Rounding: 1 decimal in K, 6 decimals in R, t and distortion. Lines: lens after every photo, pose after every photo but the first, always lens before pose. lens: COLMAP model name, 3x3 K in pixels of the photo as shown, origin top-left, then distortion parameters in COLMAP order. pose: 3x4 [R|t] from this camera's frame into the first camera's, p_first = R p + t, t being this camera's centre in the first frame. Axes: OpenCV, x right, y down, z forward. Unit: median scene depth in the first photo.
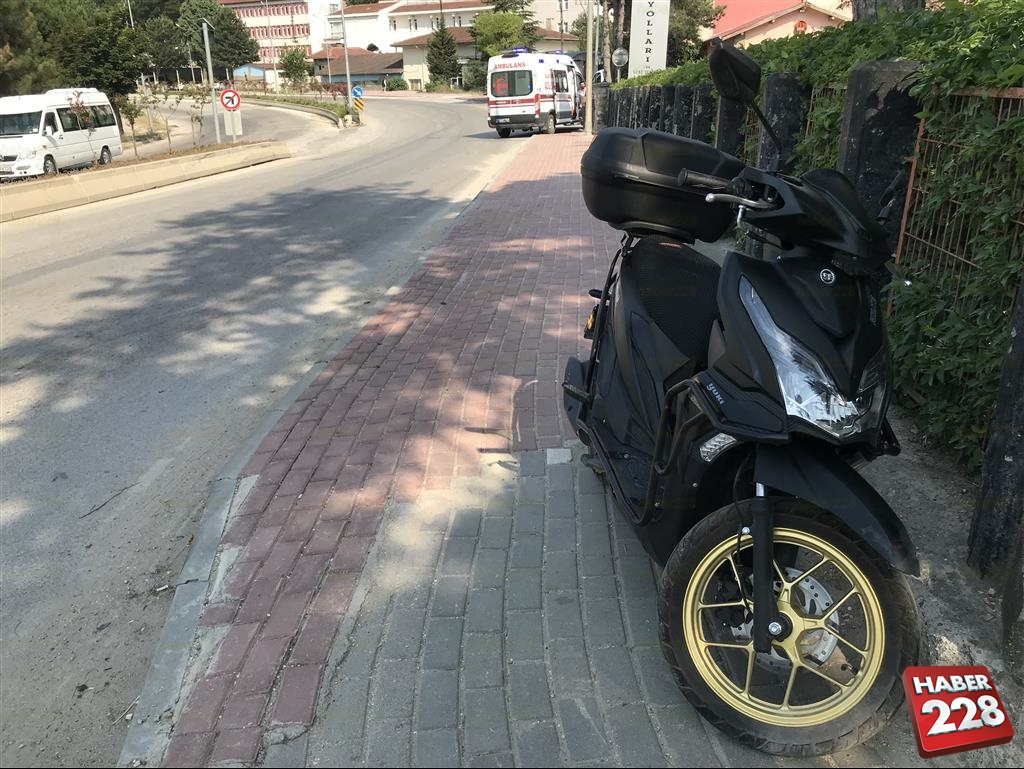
lens RADIAL K [[835.2, 0, 512.0], [0, 835.2, 384.5], [0, 0, 1]] dist [-0.009784, 0.053948]
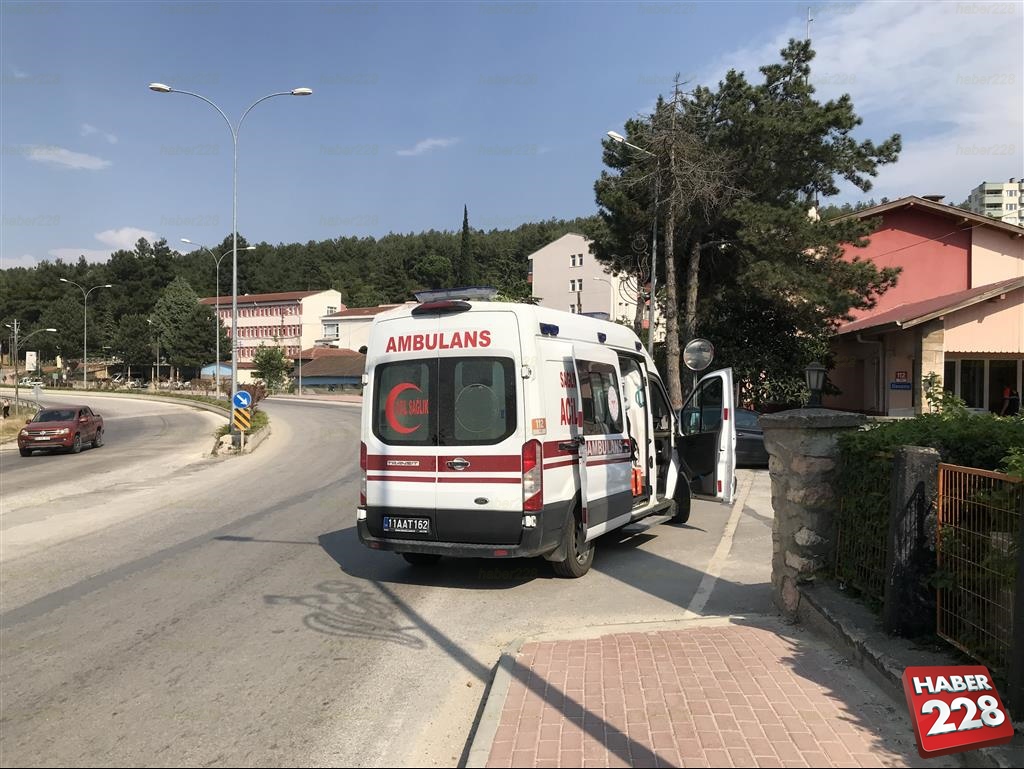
lens RADIAL K [[835.2, 0, 512.0], [0, 835.2, 384.5], [0, 0, 1]] dist [-0.009784, 0.053948]
pose [[0.999457, 0.029806, -0.014073, 0.019394], [-0.032835, 0.937603, -0.346155, -0.194433], [0.002878, 0.346429, 0.938072, 0.530809]]
